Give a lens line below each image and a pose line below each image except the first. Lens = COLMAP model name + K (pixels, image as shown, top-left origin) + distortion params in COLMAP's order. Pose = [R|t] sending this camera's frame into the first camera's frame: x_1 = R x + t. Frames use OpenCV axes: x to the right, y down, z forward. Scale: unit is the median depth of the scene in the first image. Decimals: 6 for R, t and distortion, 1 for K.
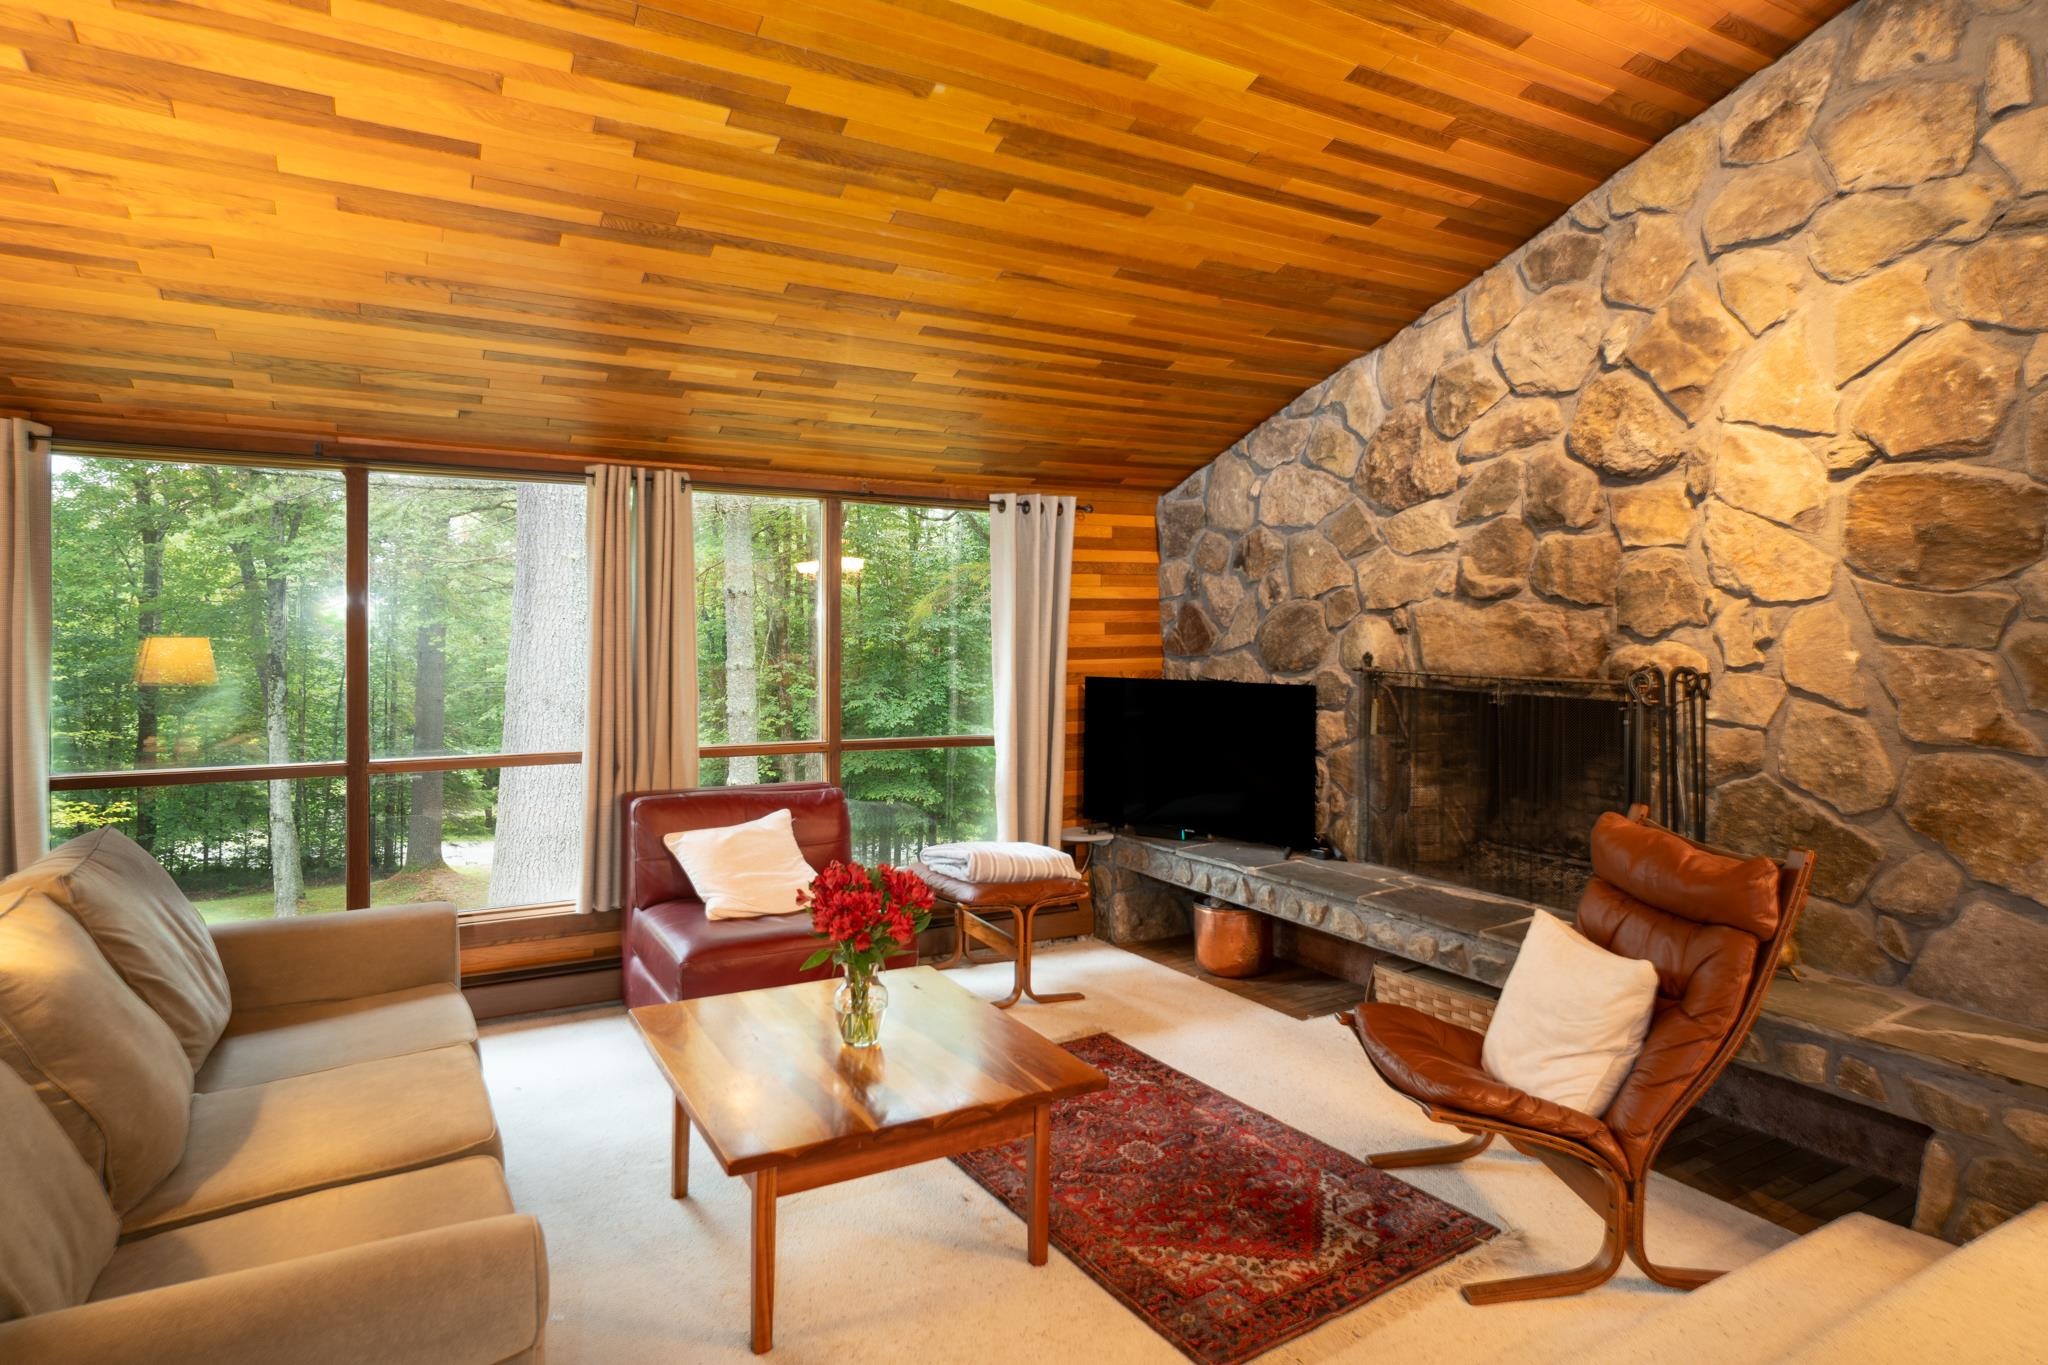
lens RADIAL K [[1114.8, 0, 1024.4], [0, 1114.8, 631.2], [0, 0, 1]] dist [-0.047464, 0.041983]
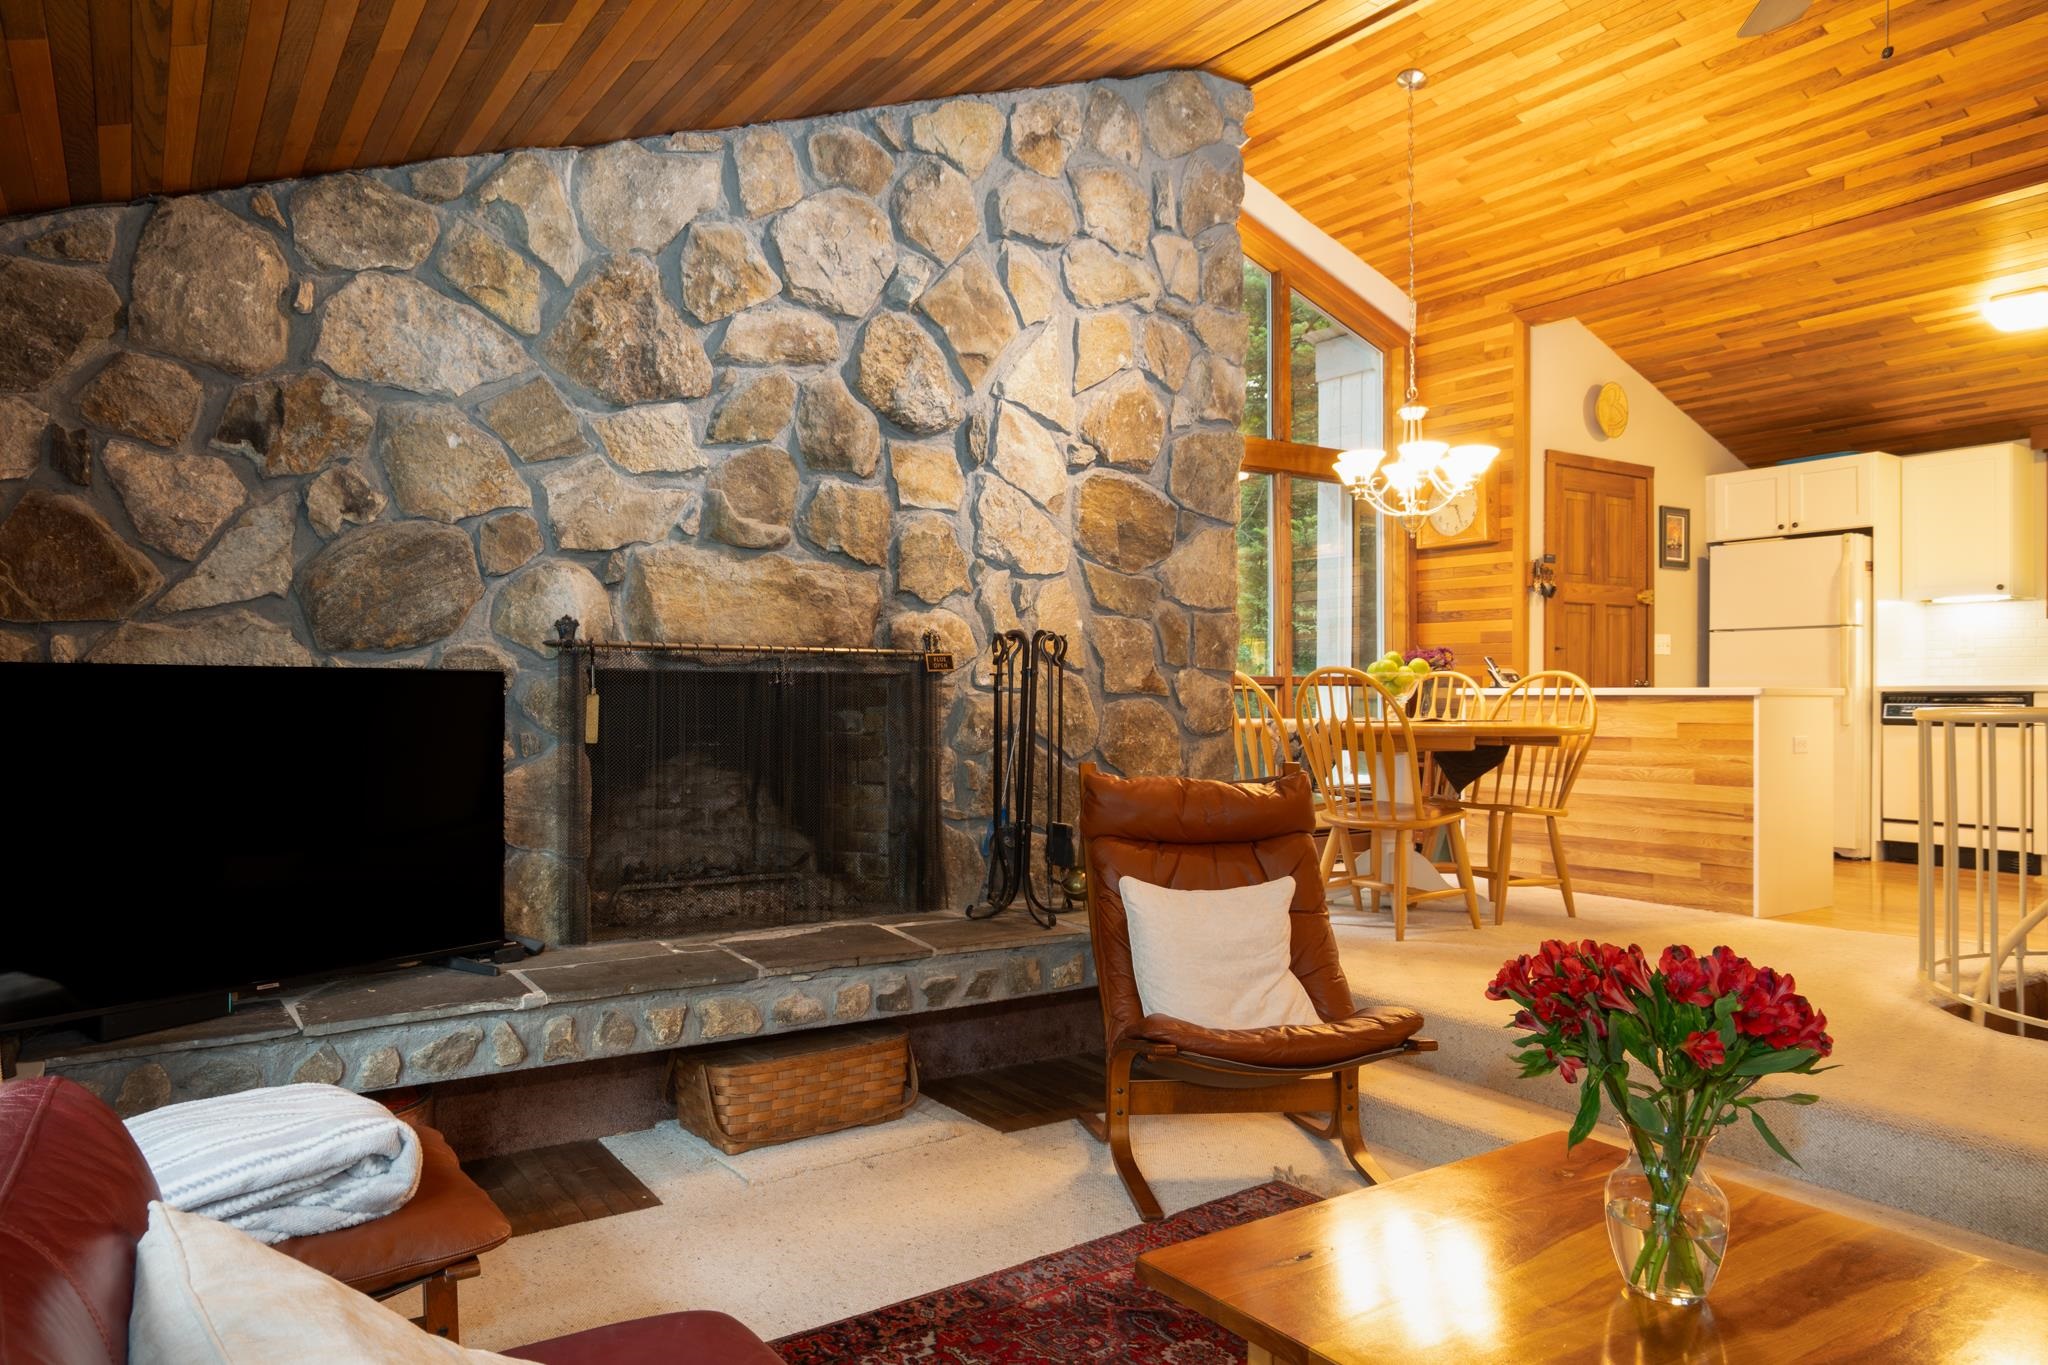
lens RADIAL K [[1288.7, 0, 894.2], [0, 1288.7, 694.7], [0, 0, 1]] dist [-0.051612, 0.041950]
pose [[0.000108, -0.006419, 0.999979, -0.497200], [0.004222, 0.999970, 0.006418, 0.069745], [-0.999991, 0.004221, 0.000135, 0.942028]]
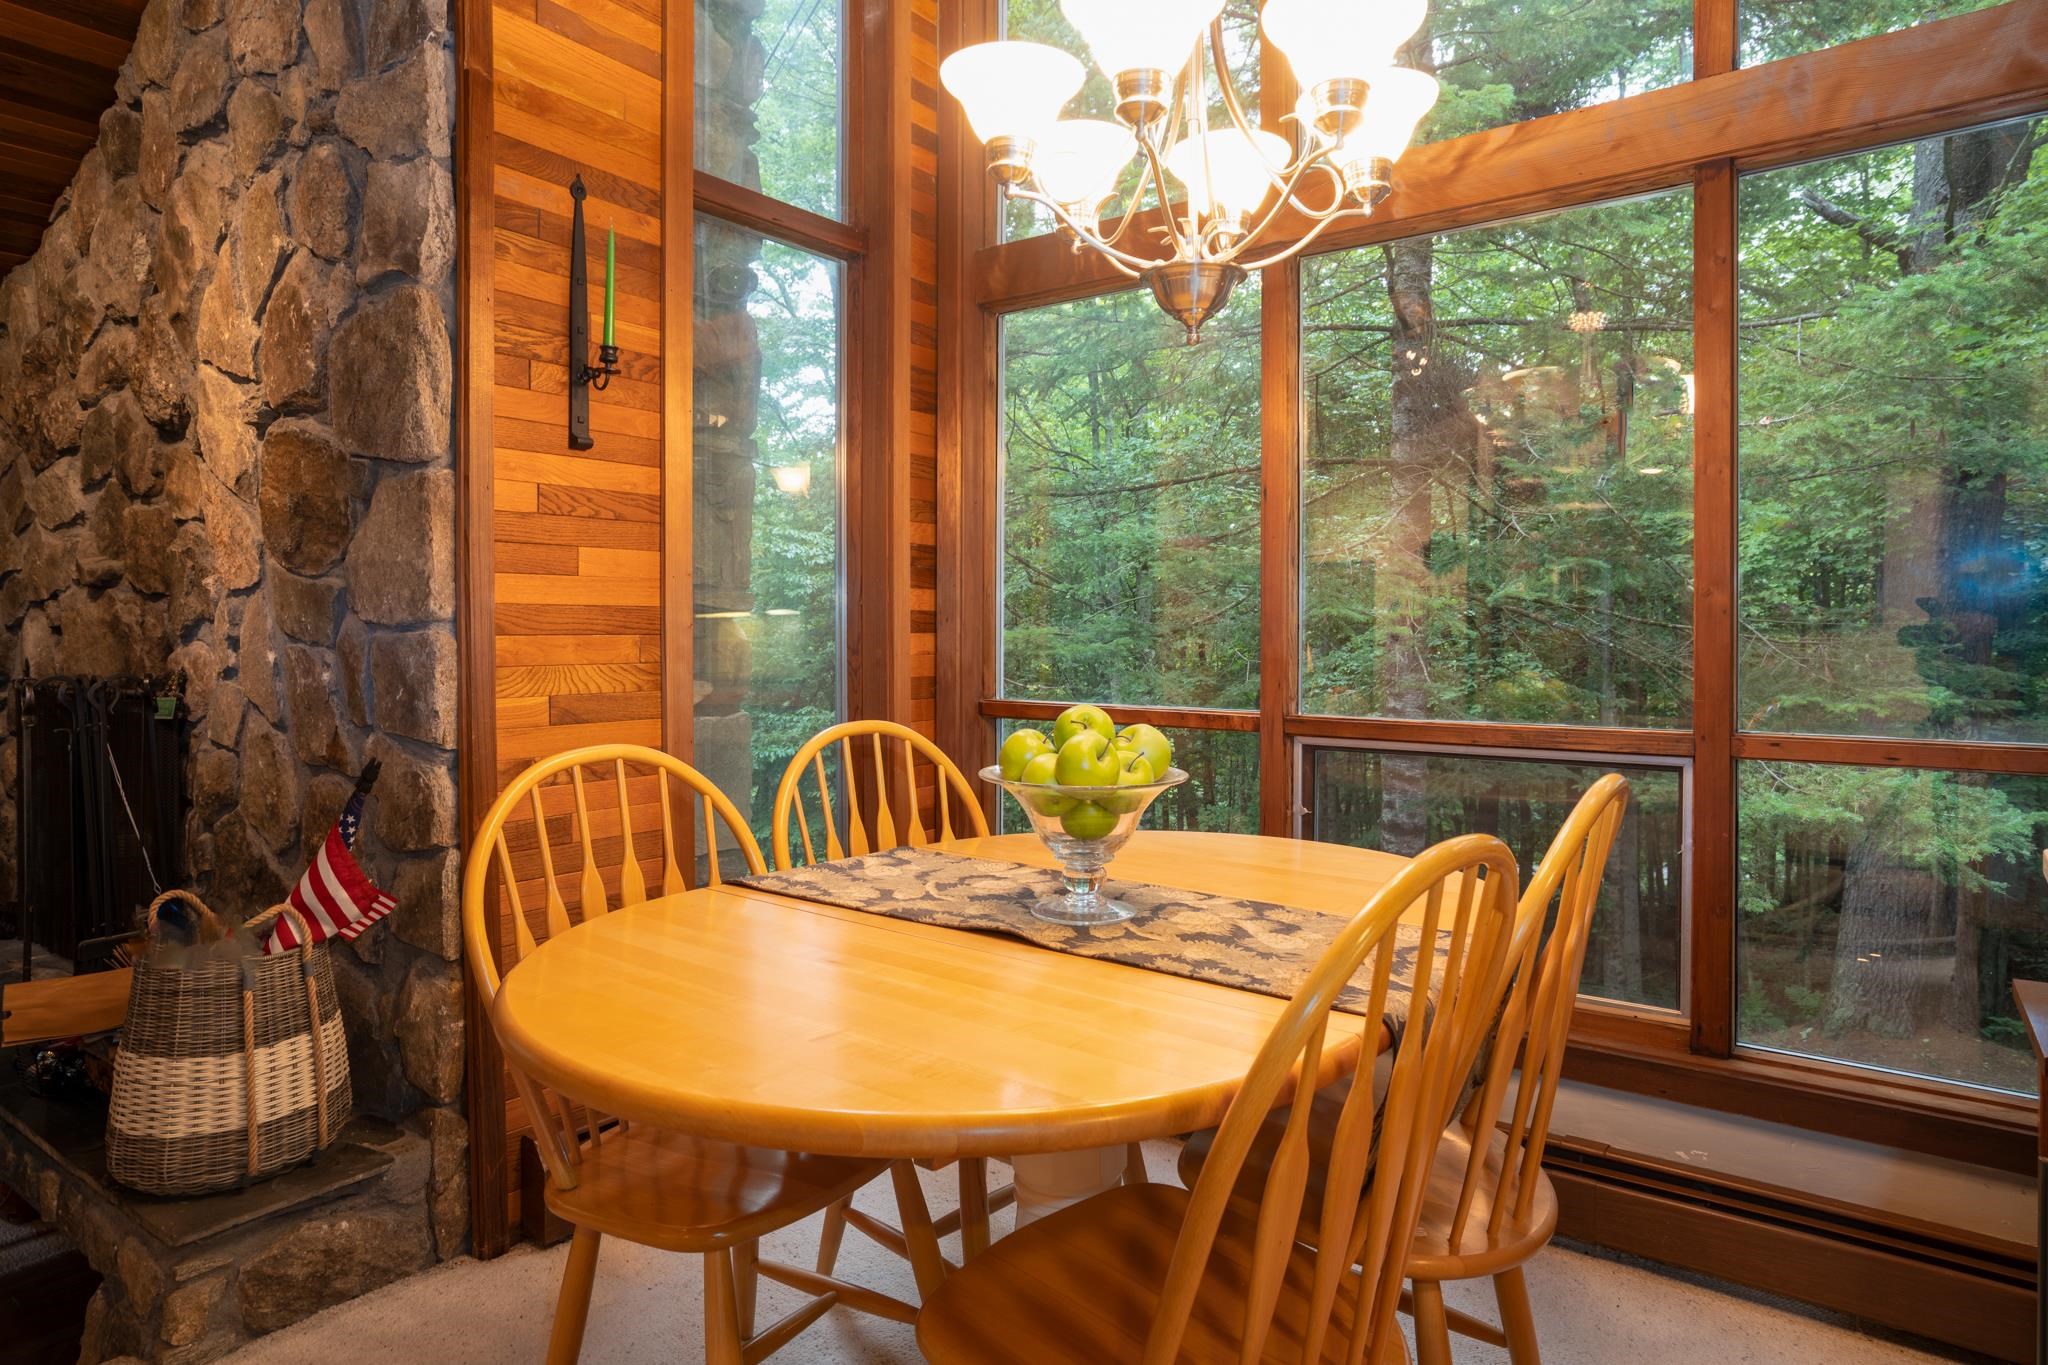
lens RADIAL K [[1193.6, 0, 1023.4], [0, 1193.6, 637.4], [0, 0, 1]] dist [0.001008, 0.000431]
pose [[0.926259, -0.007894, 0.376805, 0.732061], [0.006732, 0.999968, 0.004402, 0.006292], [-0.376827, -0.001541, 0.926282, -0.009317]]
